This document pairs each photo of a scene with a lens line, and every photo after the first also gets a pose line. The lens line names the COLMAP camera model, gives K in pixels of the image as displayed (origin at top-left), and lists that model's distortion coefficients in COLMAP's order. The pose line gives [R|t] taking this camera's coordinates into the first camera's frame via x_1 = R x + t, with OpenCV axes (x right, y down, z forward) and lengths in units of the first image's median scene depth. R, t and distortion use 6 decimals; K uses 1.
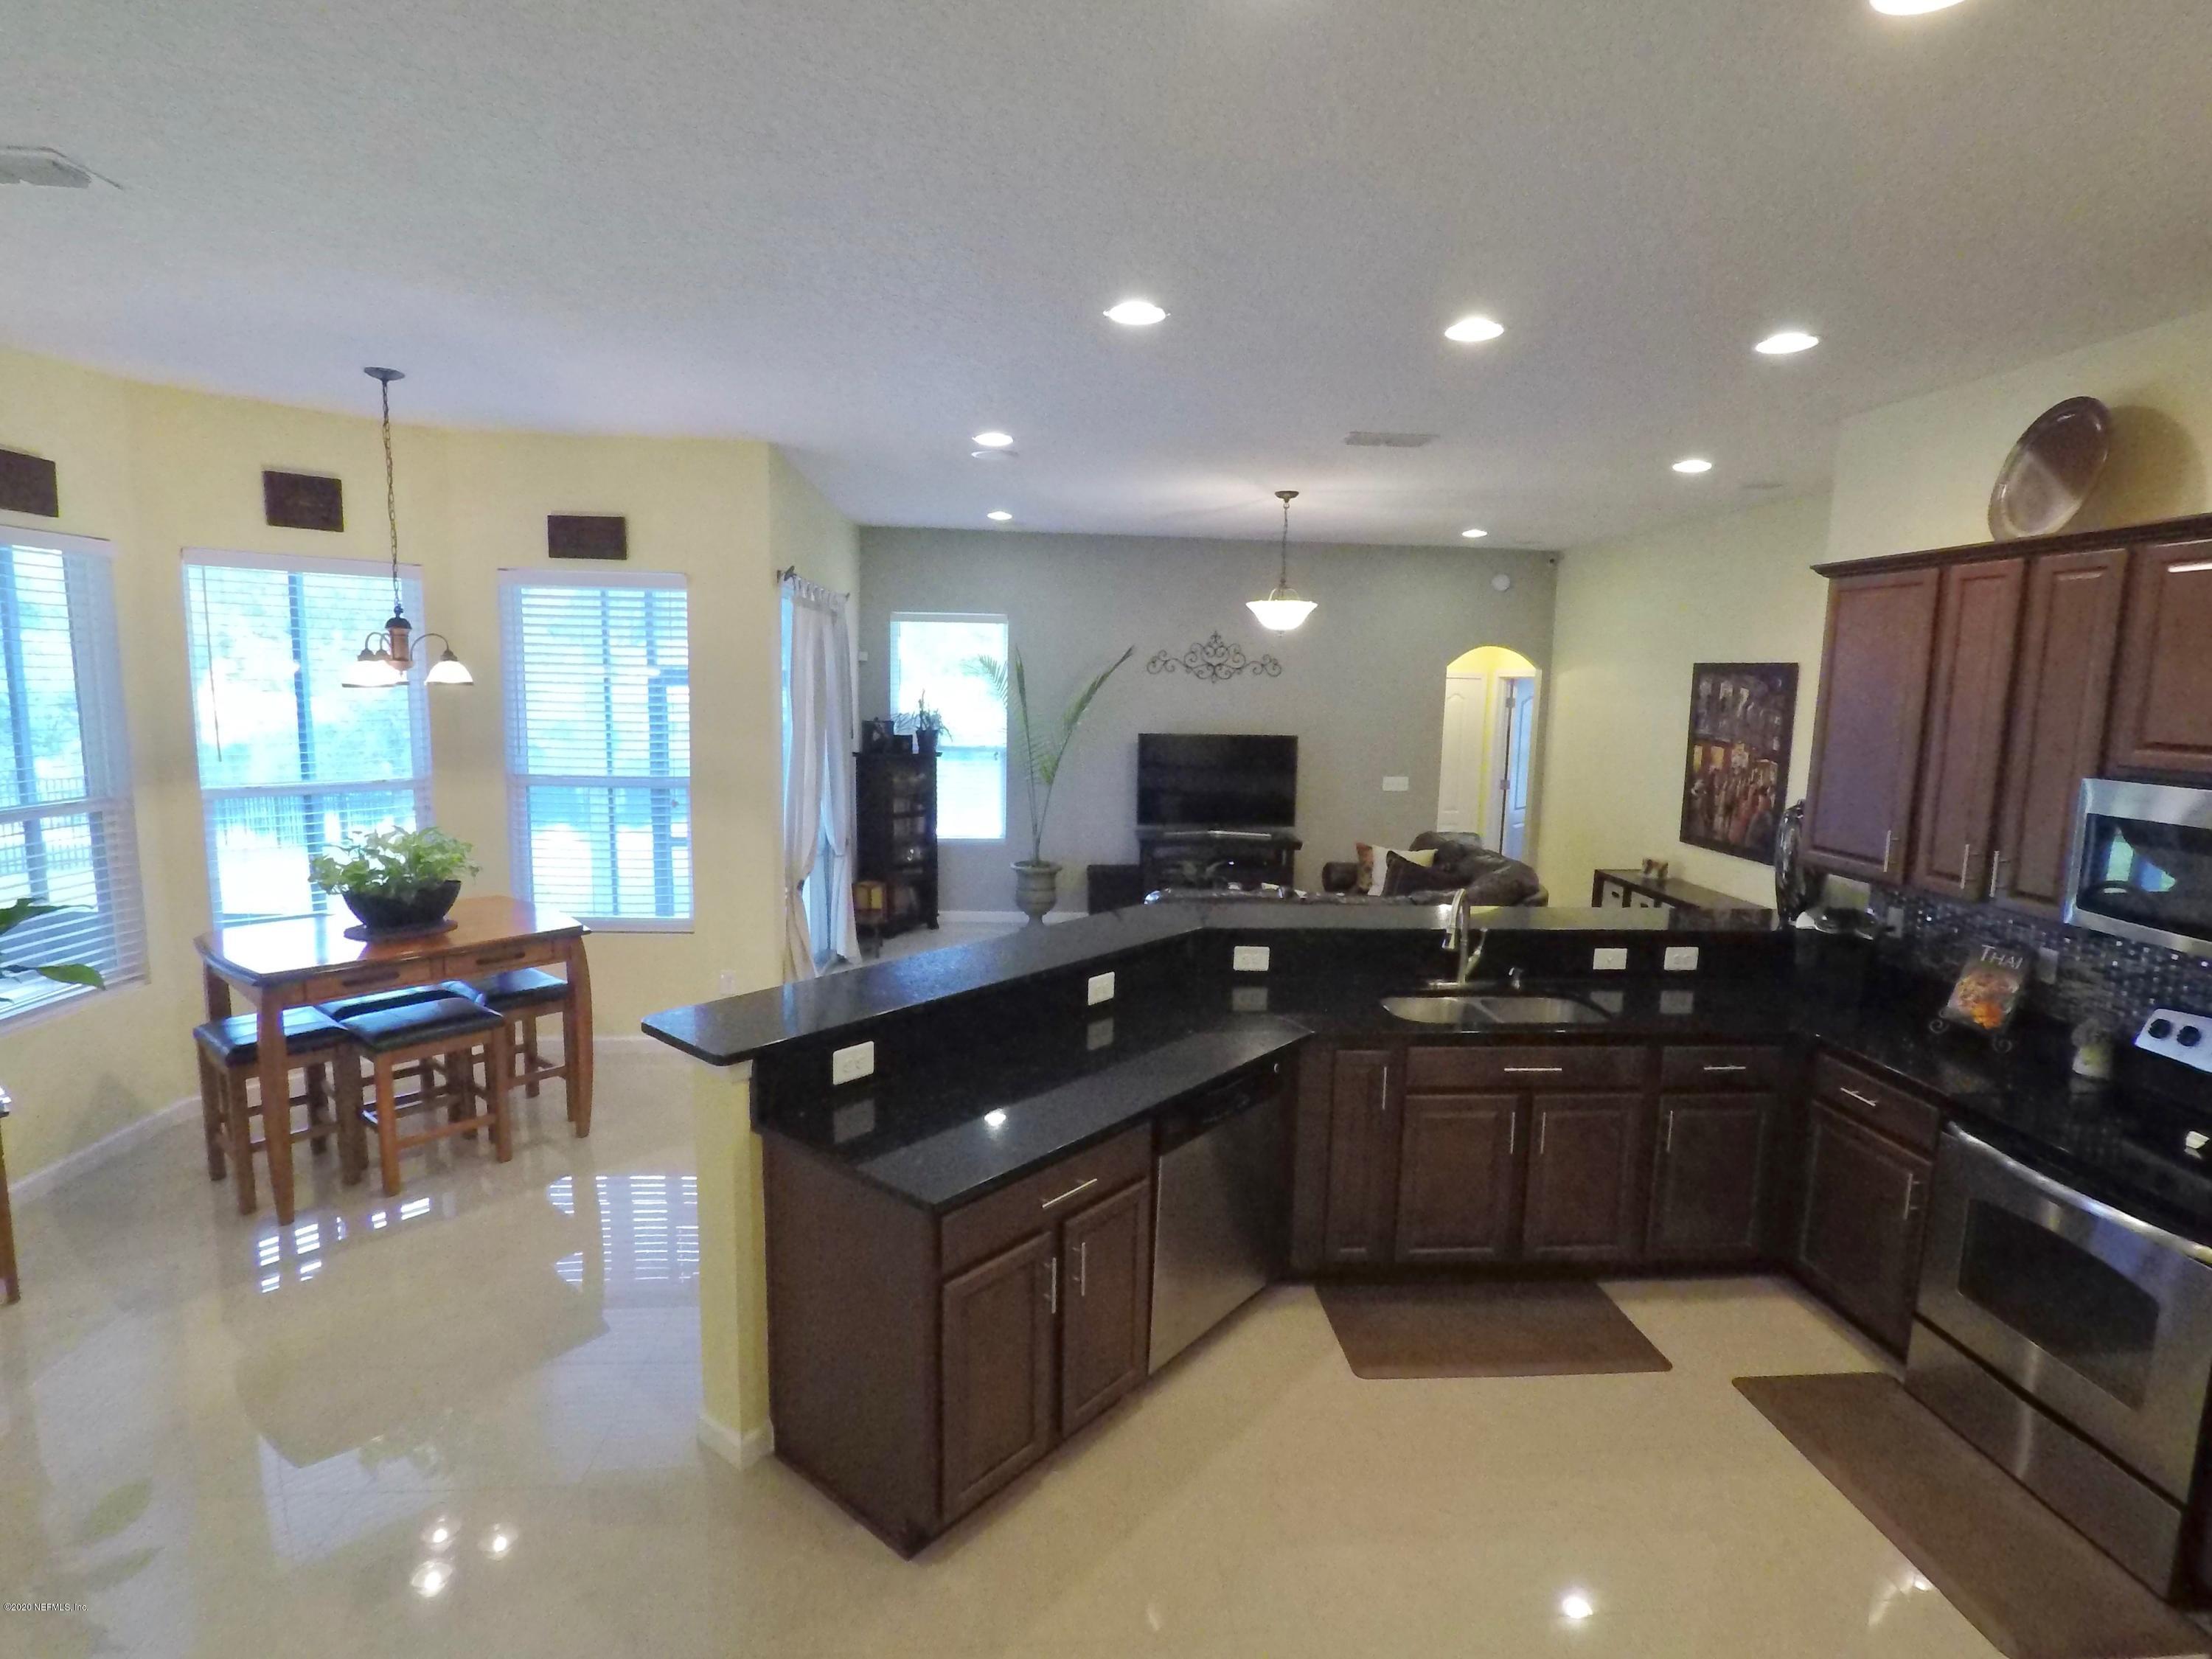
lens RADIAL K [[1138.0, 0, 1096.9], [0, 1138.0, 829.0], [0, 0, 1]] dist [-0.012323, 0.002403]
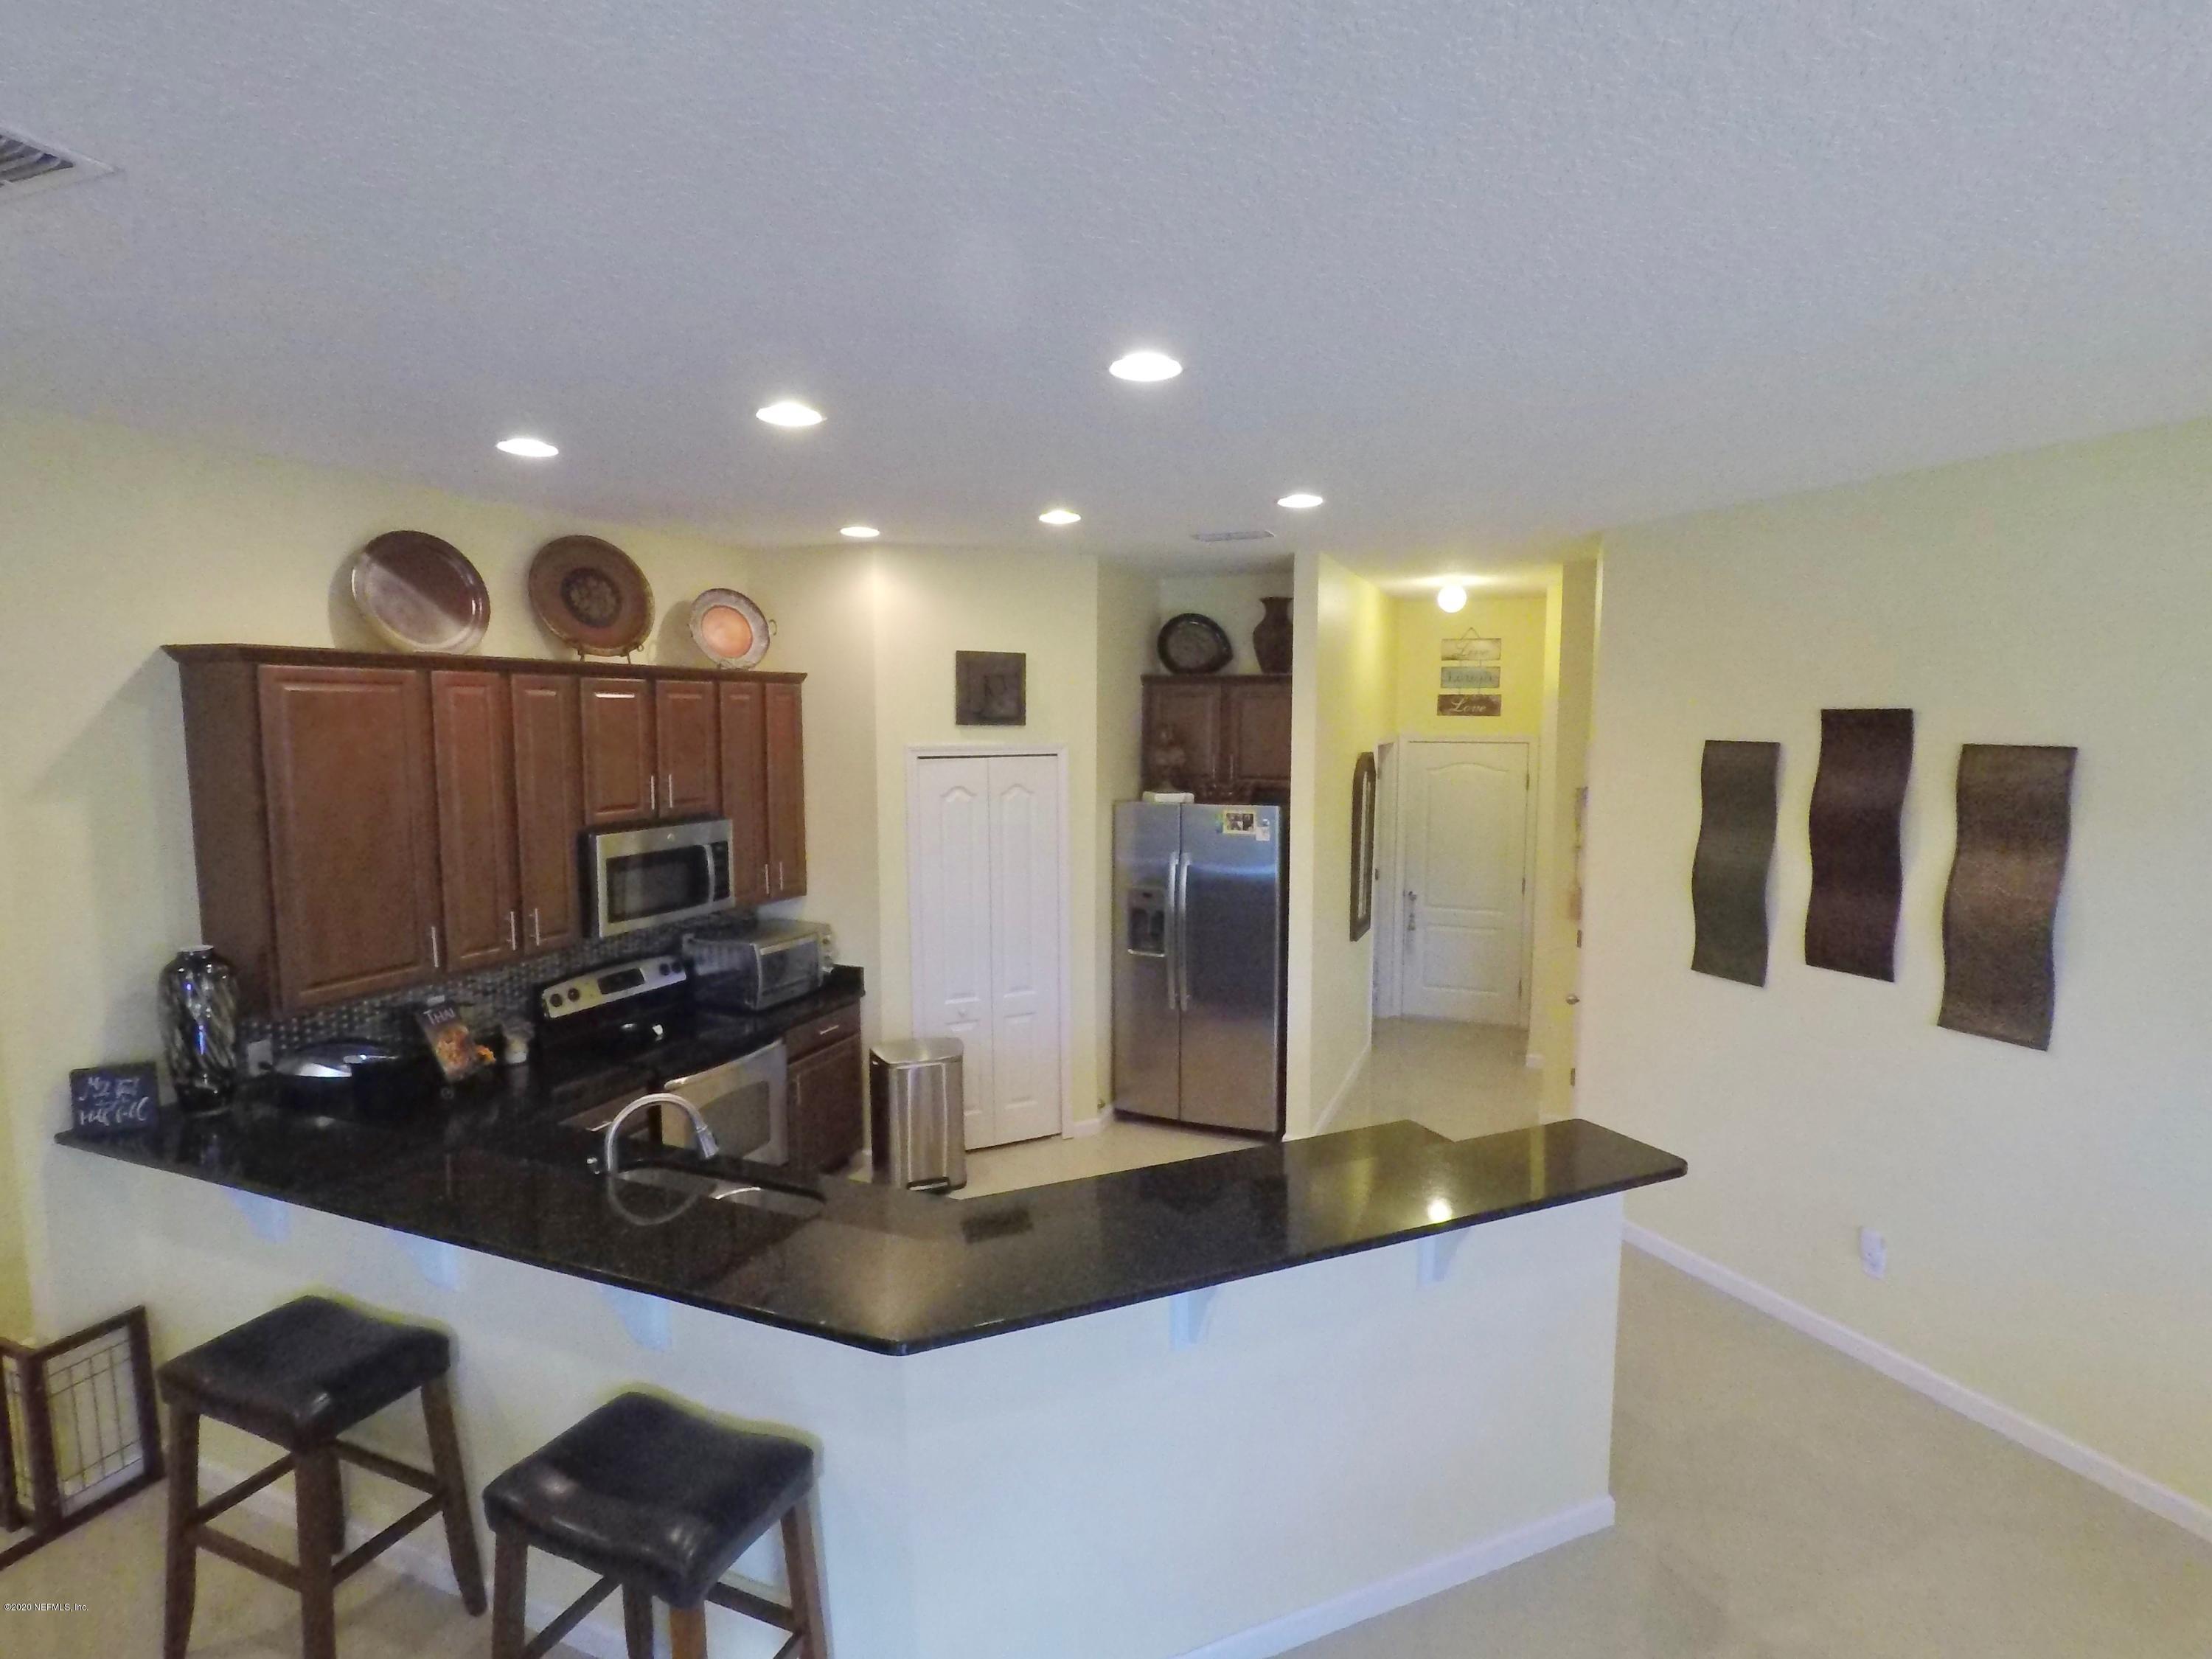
lens RADIAL K [[1138.0, 0, 1092.0], [0, 1138.0, 833.8], [0, 0, 1]] dist [-0.012323, 0.002403]
pose [[-0.891348, -0.067306, 0.448296, -0.335185], [0.045903, 0.970432, 0.236969, -0.349694], [-0.450990, 0.231800, -0.861903, 1.874799]]
